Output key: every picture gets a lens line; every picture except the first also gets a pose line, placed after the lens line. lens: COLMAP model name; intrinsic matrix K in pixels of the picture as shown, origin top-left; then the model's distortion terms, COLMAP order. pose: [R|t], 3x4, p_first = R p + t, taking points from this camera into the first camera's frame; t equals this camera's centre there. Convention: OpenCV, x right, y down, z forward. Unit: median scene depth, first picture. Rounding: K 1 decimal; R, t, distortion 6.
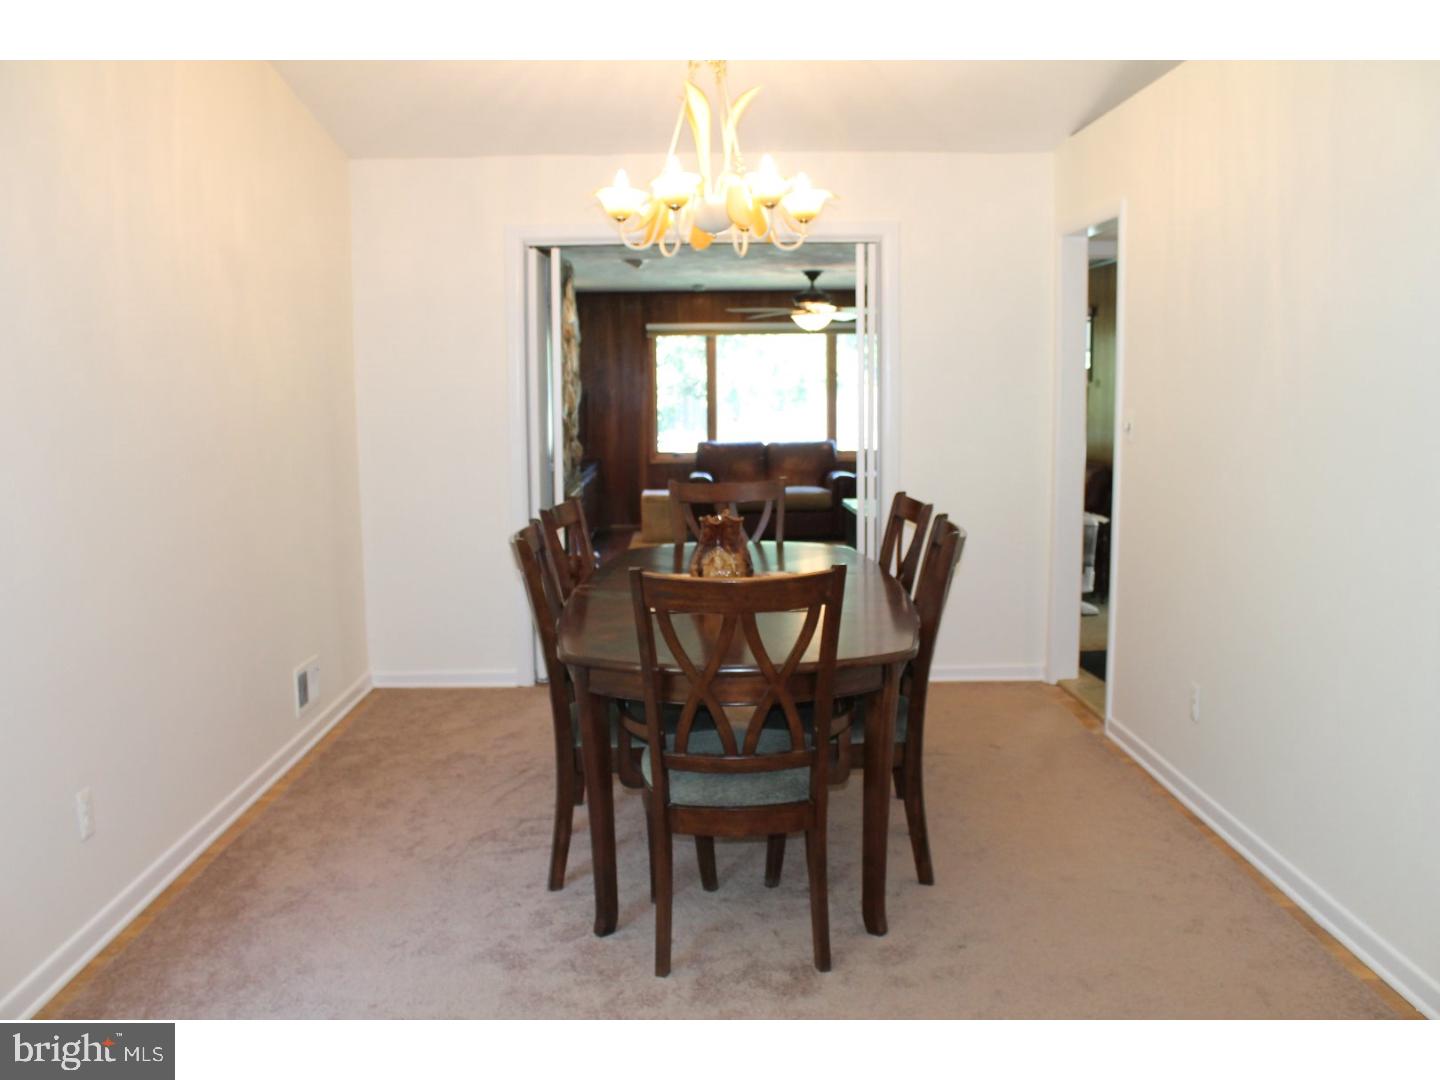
lens RADIAL K [[1225.7, 0, 720.0], [0, 1225.7, 540.0], [0, 0, 1]] dist [-0.161890, 0.163482]
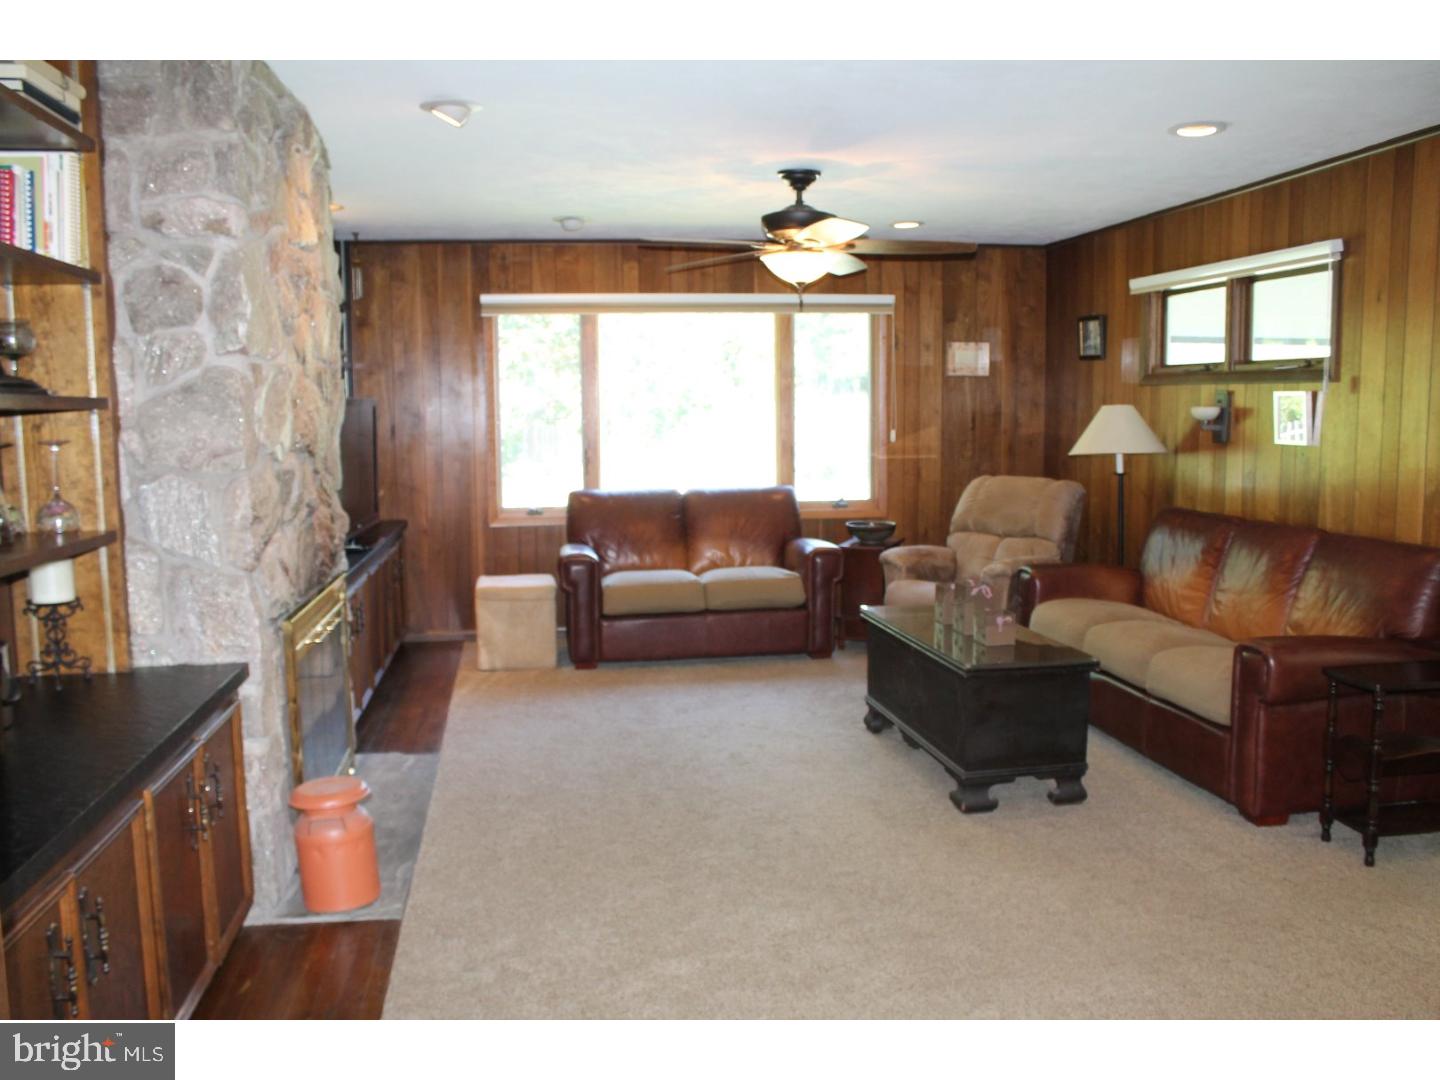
lens RADIAL K [[1225.7, 0, 720.0], [0, 1225.7, 540.0], [0, 0, 1]] dist [-0.161890, 0.163482]
pose [[0.991977, -0.016733, 0.125306, -0.020301], [0.019395, 0.999611, -0.020058, -0.042940], [-0.124921, 0.022327, 0.991915, 0.399118]]
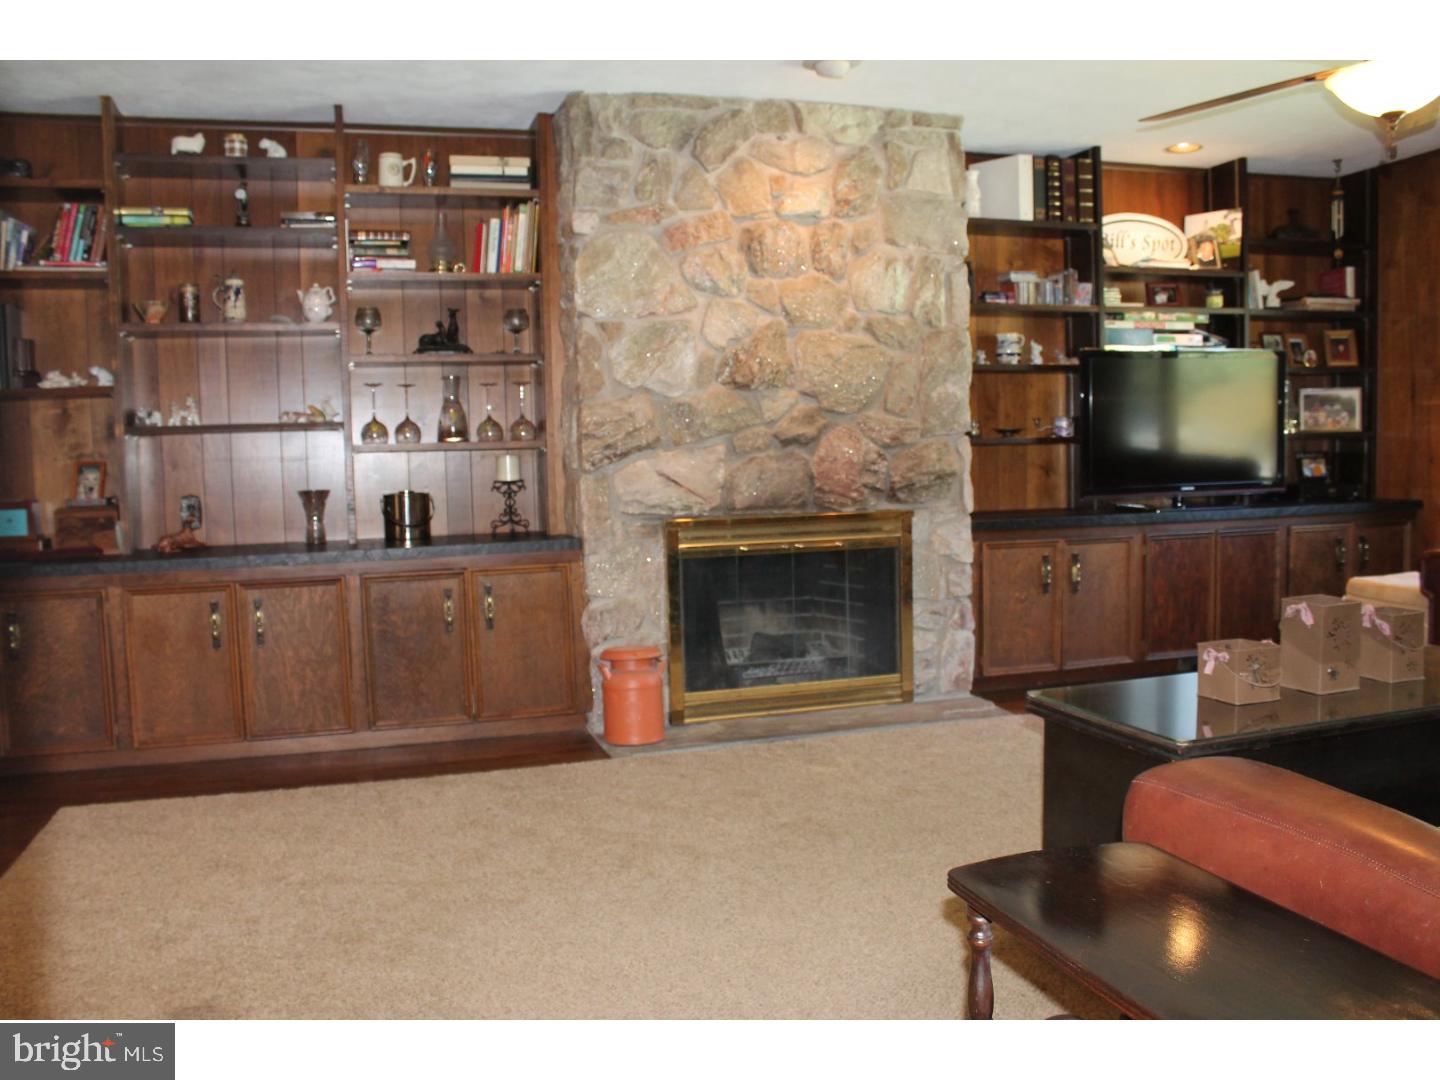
lens RADIAL K [[1225.7, 0, 720.0], [0, 1225.7, 540.0], [0, 0, 1]] dist [-0.161890, 0.163482]
pose [[0.273114, 0.073668, -0.959157, 0.281793], [-0.104235, 0.993459, 0.046622, -0.044777], [0.956318, 0.087245, 0.279006, 0.613328]]
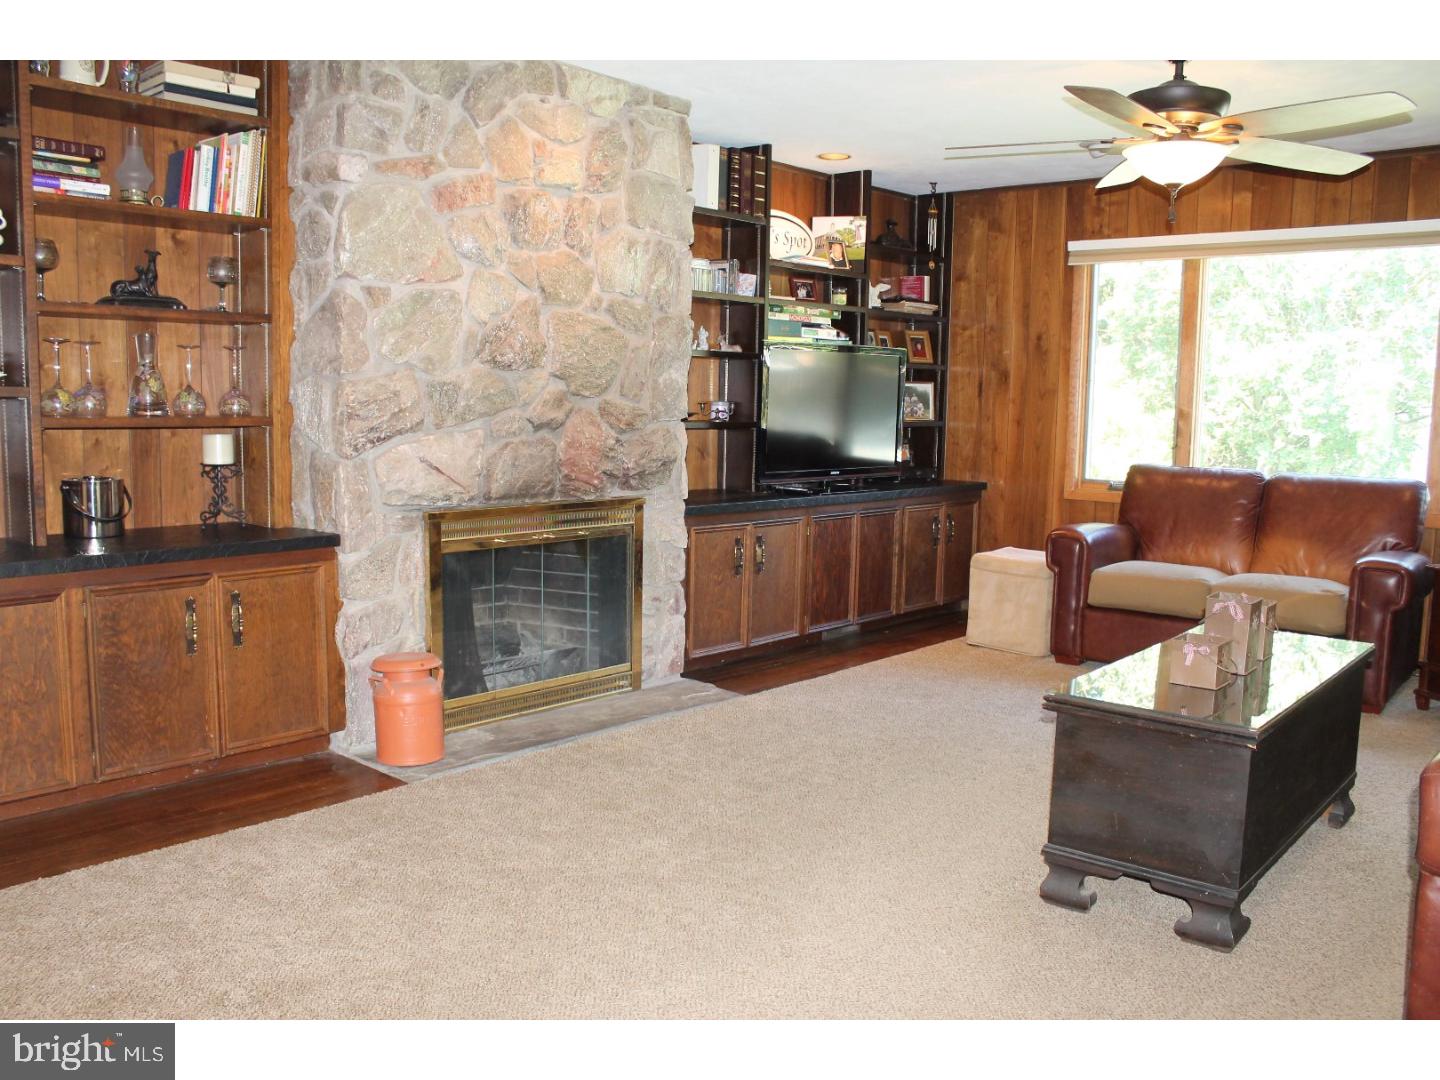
lens RADIAL K [[1225.7, 0, 720.0], [0, 1225.7, 540.0], [0, 0, 1]] dist [-0.161890, 0.163482]
pose [[0.726735, 0.101508, -0.679377, 0.202603], [-0.114284, 0.993104, 0.026134, -0.041722], [0.677345, 0.058649, 0.733324, 0.509305]]
